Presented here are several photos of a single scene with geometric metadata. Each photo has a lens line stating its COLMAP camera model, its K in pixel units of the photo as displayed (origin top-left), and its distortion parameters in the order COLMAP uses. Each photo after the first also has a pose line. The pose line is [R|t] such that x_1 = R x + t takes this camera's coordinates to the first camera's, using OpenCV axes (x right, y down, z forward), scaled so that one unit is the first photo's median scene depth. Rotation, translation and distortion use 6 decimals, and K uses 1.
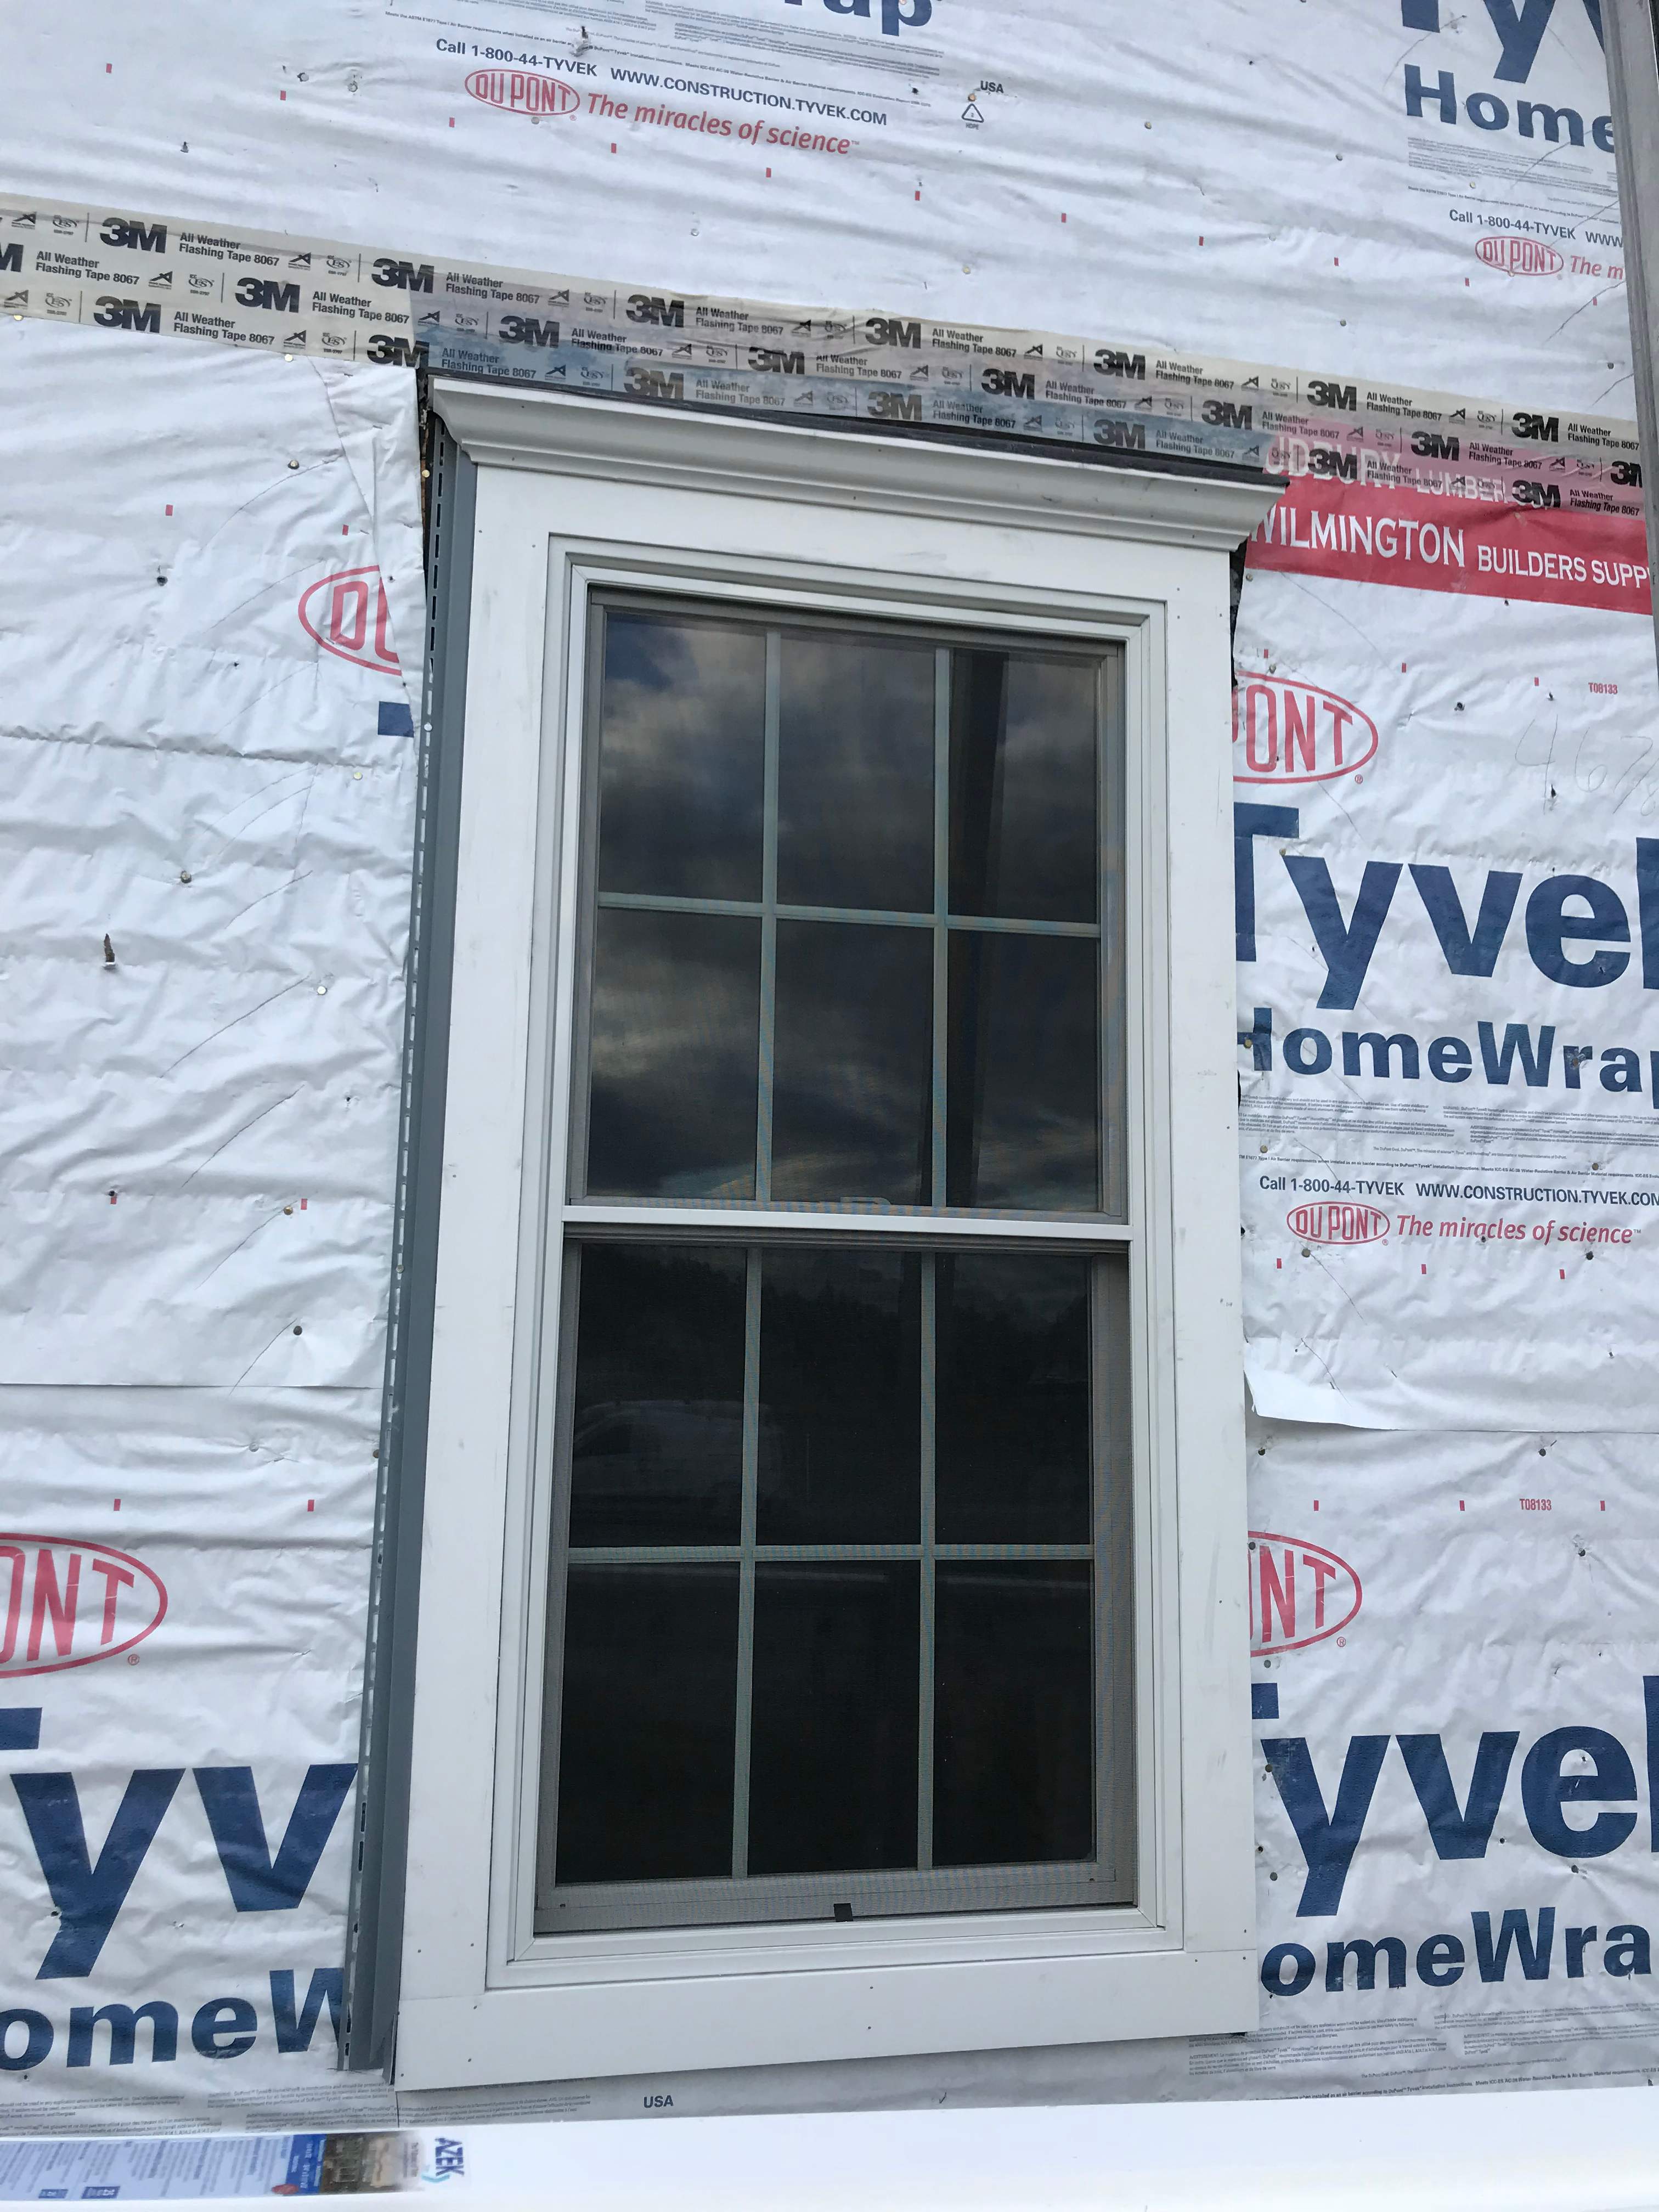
lens RADIAL K [[1799.1, 0, 835.4], [0, 1799.1, 1102.5], [0, 0, 1]] dist [0.013654, 0.013684]
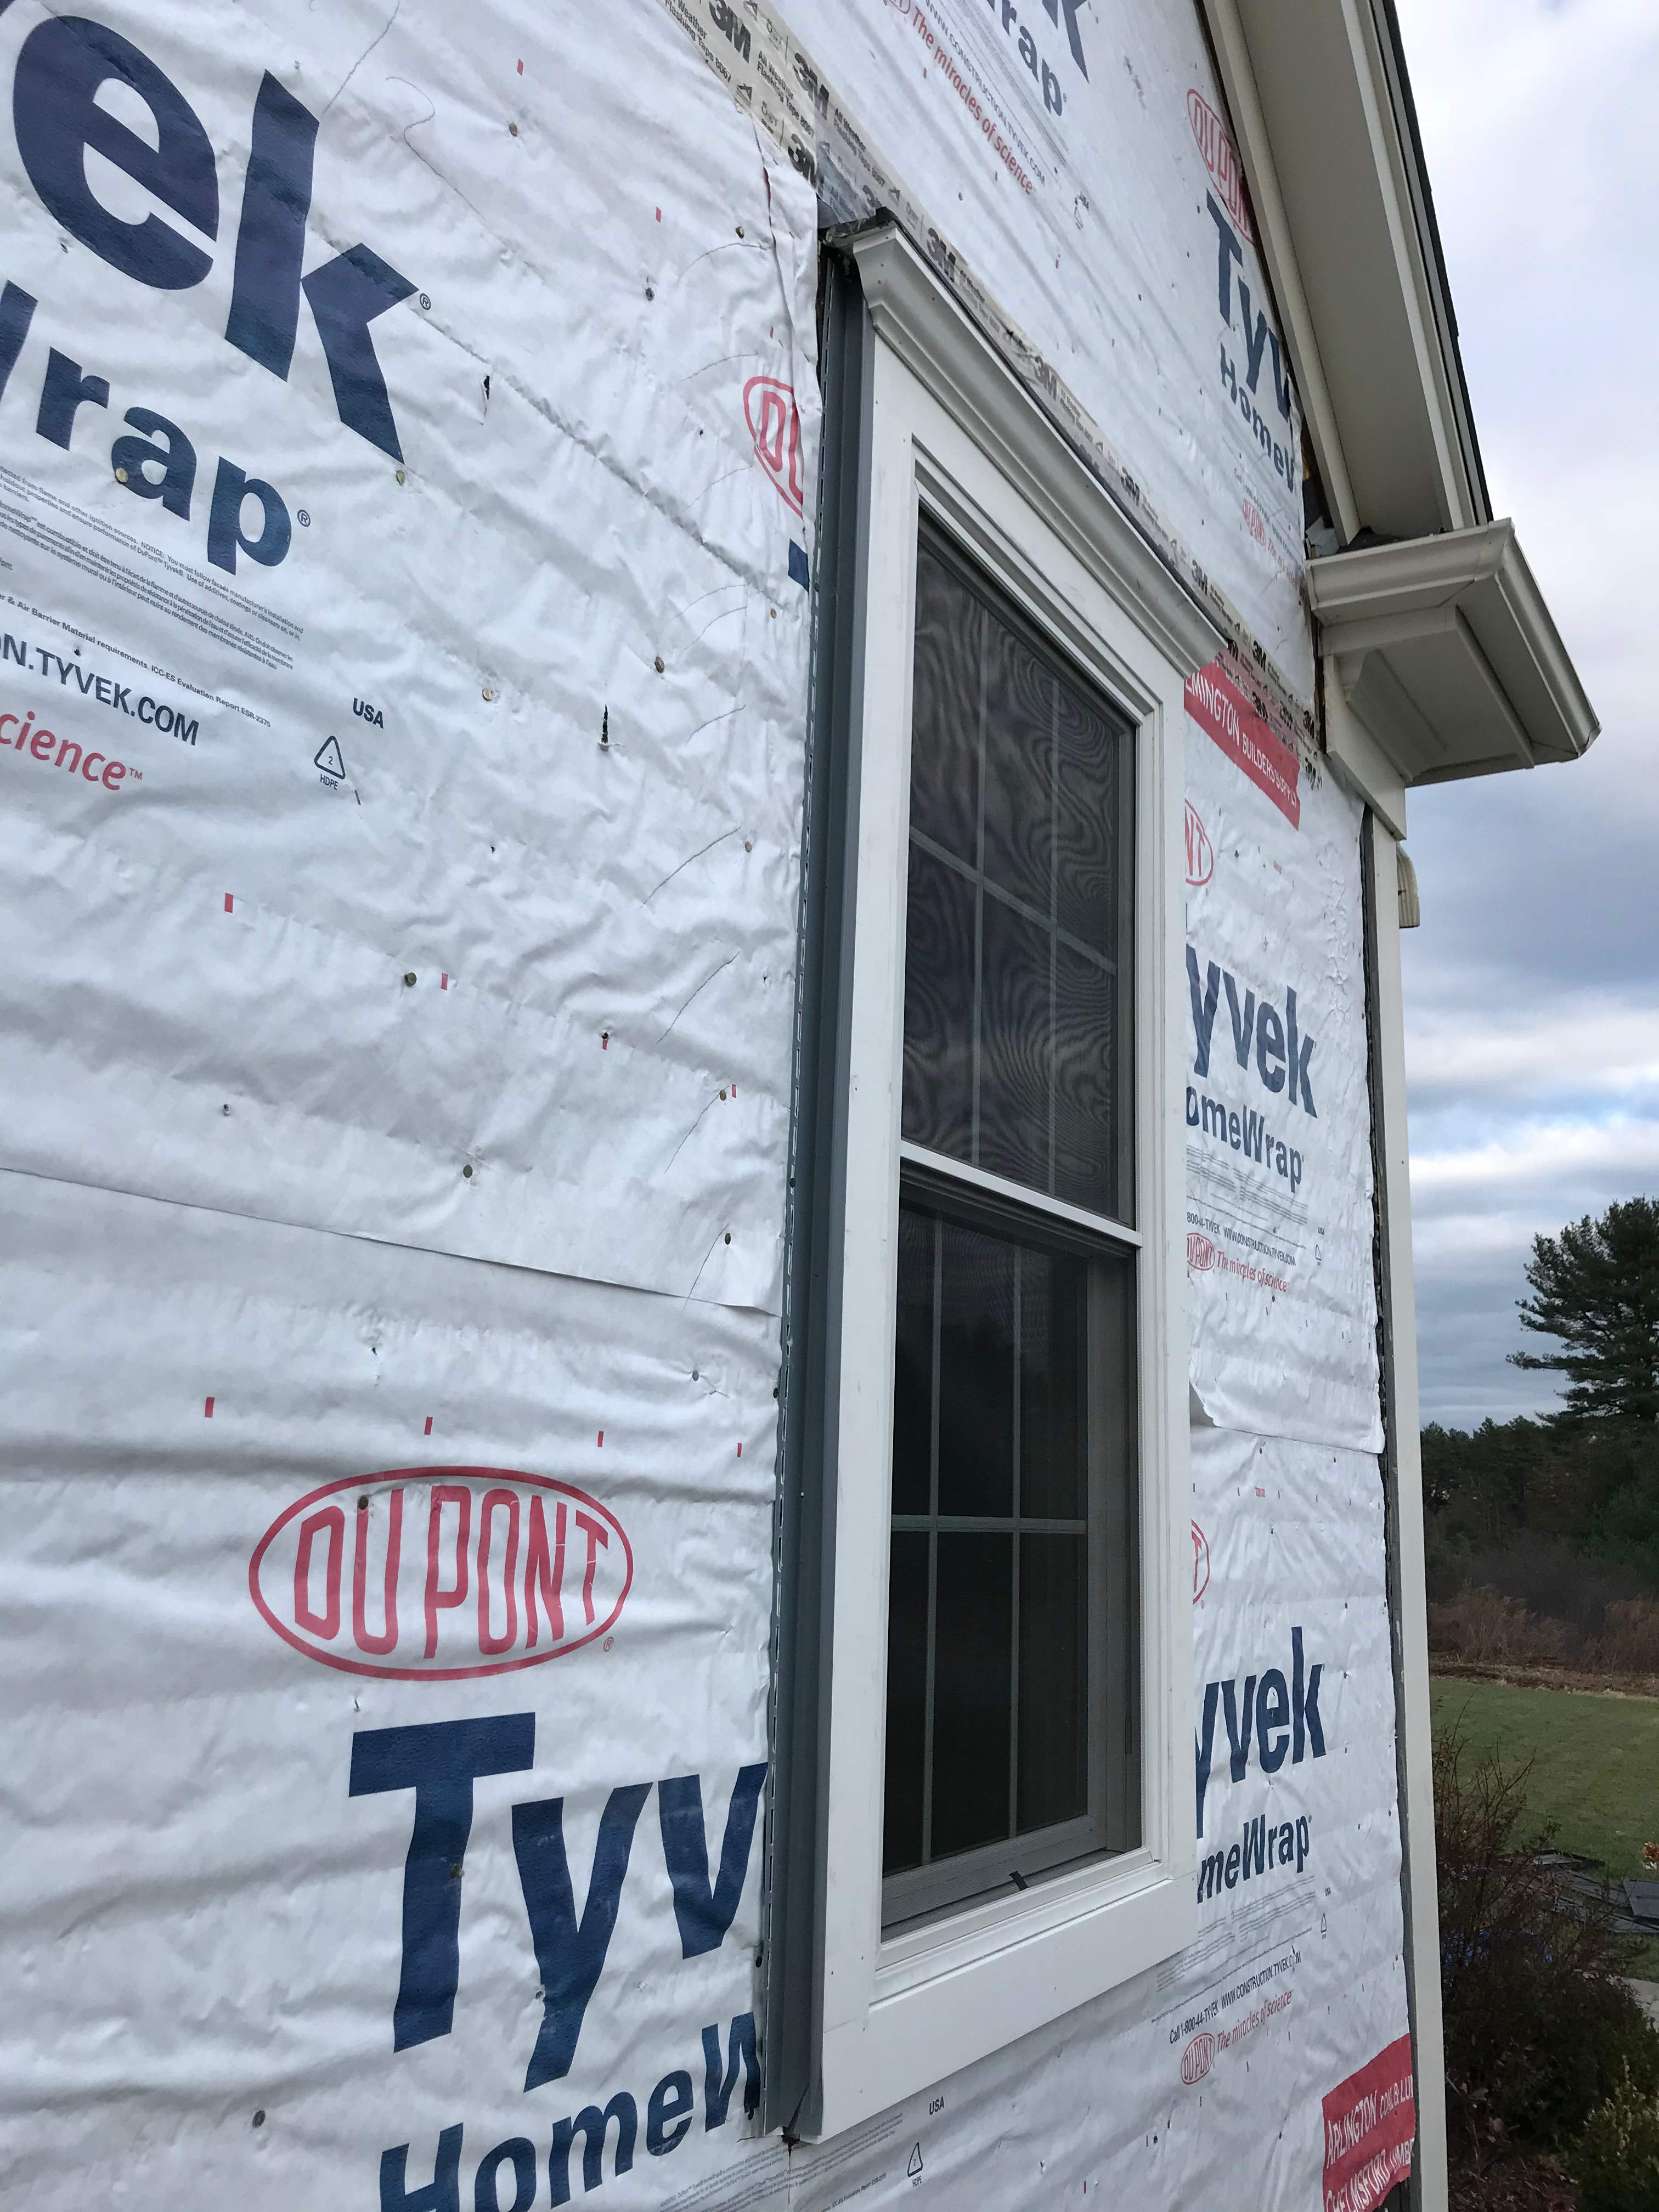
lens RADIAL K [[1797.5, 0, 832.7], [0, 1797.5, 1090.5], [0, 0, 1]] dist [0.072035, -0.132804]
pose [[0.686400, 0.171452, 0.706725, -0.873636], [-0.135737, 0.984938, -0.107114, 0.142704], [-0.714445, -0.022406, 0.699333, 0.390952]]
